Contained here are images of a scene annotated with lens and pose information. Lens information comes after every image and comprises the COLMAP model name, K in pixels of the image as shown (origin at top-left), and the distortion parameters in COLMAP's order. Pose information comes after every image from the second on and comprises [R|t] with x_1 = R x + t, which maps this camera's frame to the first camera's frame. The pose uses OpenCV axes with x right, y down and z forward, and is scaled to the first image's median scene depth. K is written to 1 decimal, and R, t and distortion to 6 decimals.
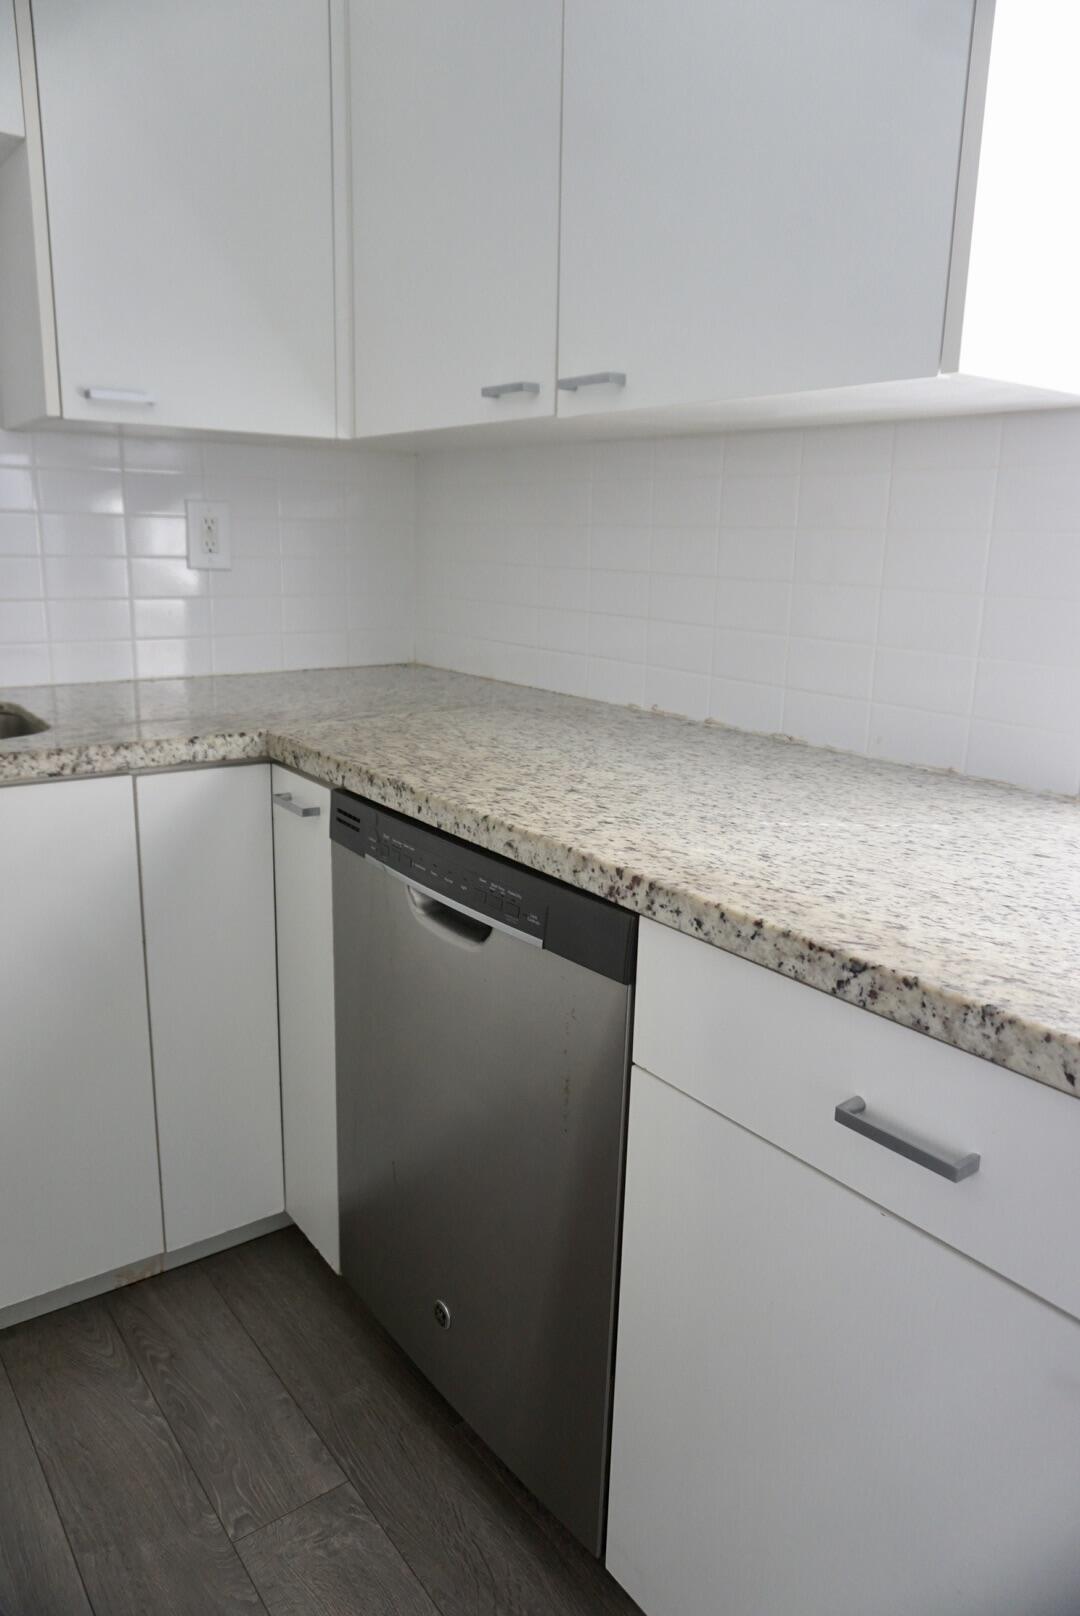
lens RADIAL K [[1086.5, 0, 540.0], [0, 1086.5, 808.0], [0, 0, 1]] dist [-0.045494, 0.028391]
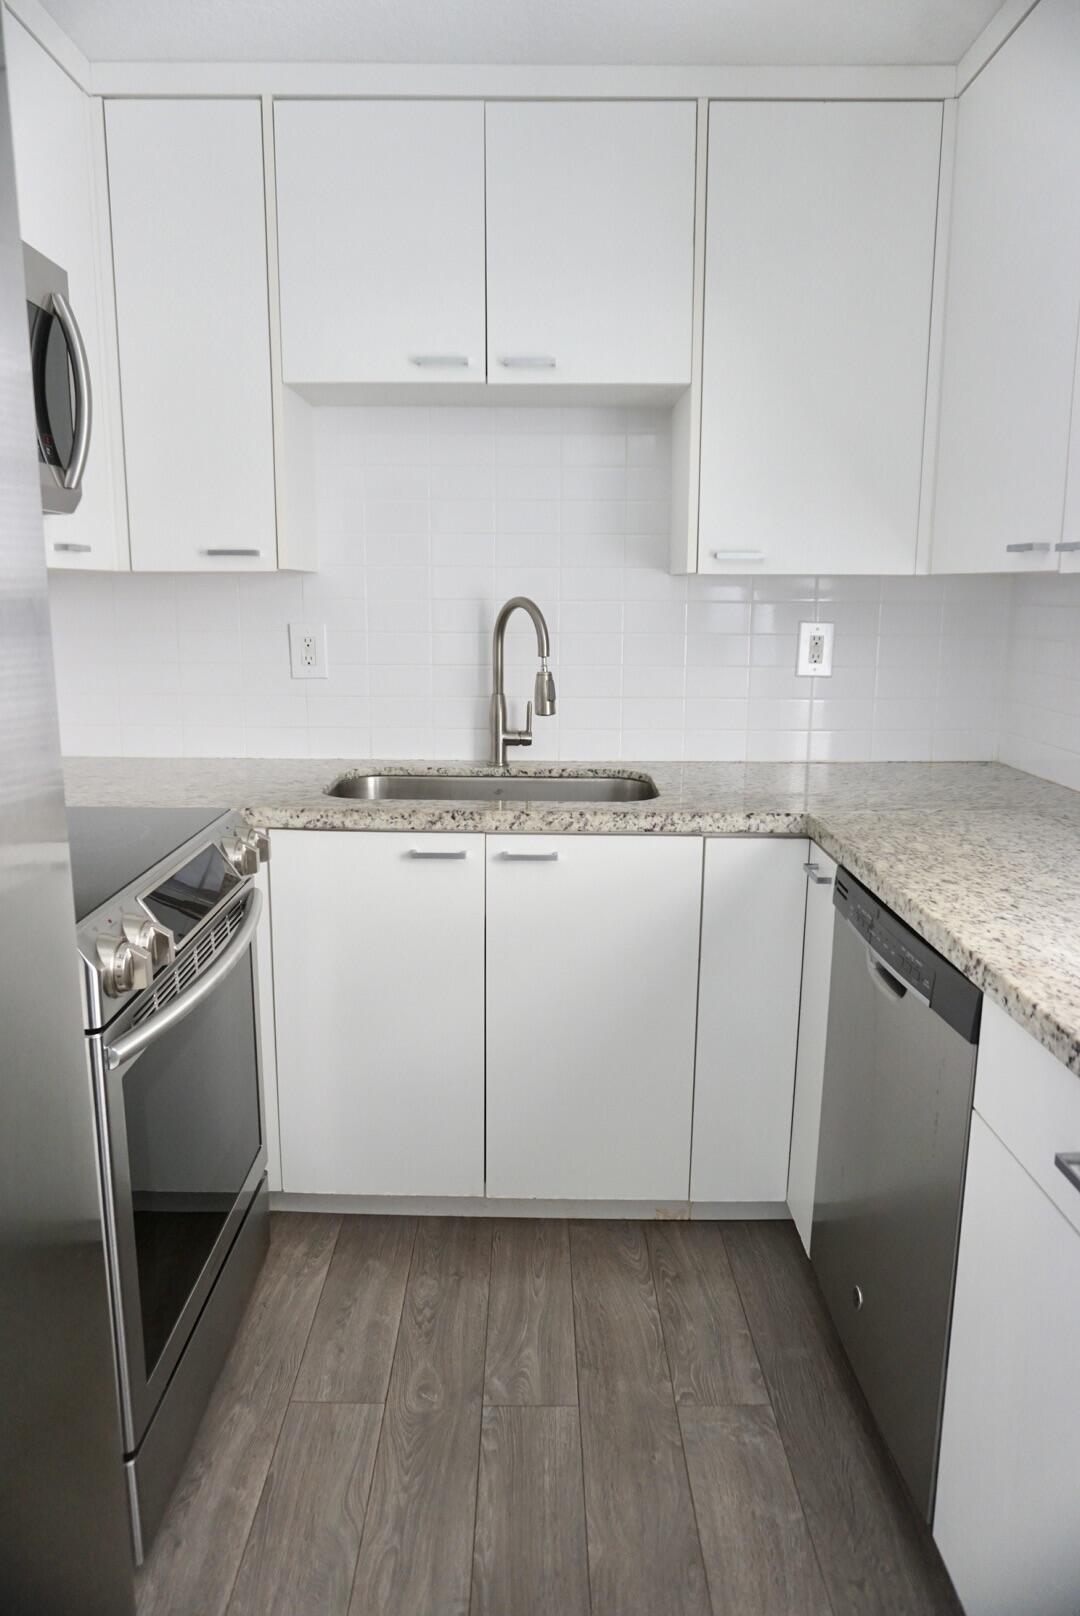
lens RADIAL K [[1086.5, 0, 540.0], [0, 1086.5, 808.0], [0, 0, 1]] dist [-0.045494, 0.028391]
pose [[0.801074, 0.094999, -0.590978, 0.281836], [-0.129117, 0.991506, -0.015635, -0.019281], [0.584473, 0.088830, 0.806536, -0.246411]]
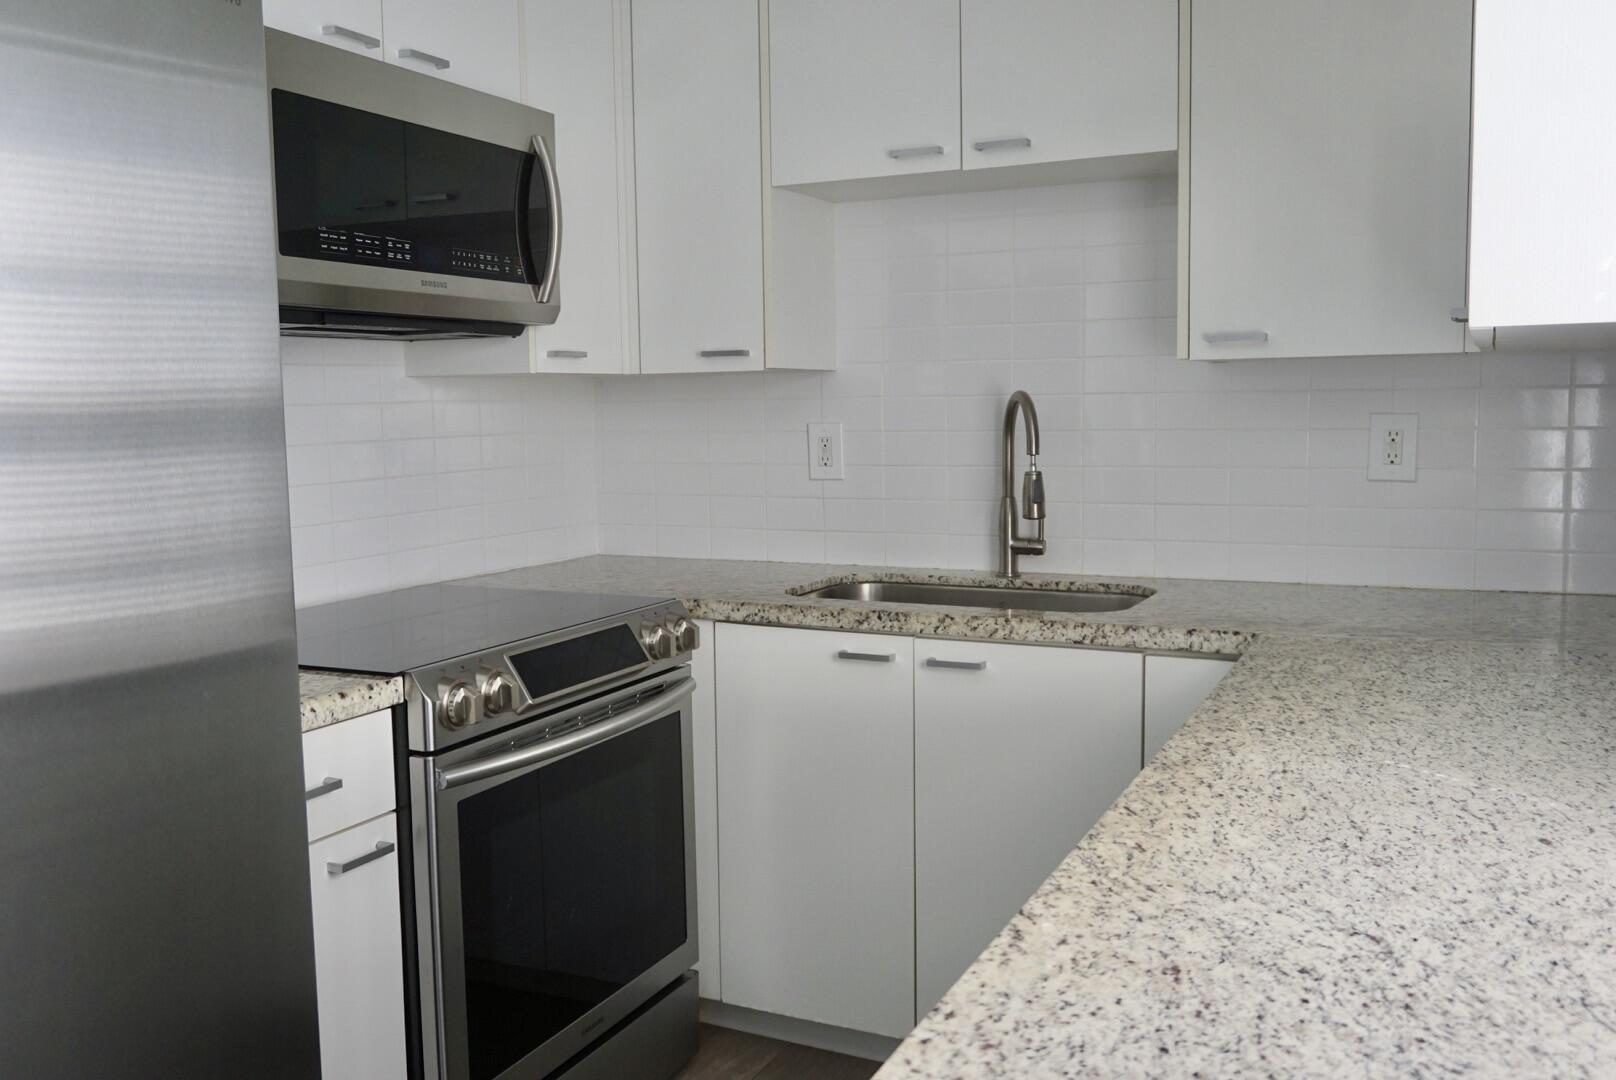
lens RADIAL K [[1396.2, 0, 808.0], [0, 1396.2, 540.0], [0, 0, 1]] dist [-0.001053, 0.003514]
pose [[0.461219, 0.055885, -0.885524, 0.876698], [-0.186555, 0.981814, -0.035203, -0.032388], [0.867453, 0.181435, 0.463257, -0.075386]]
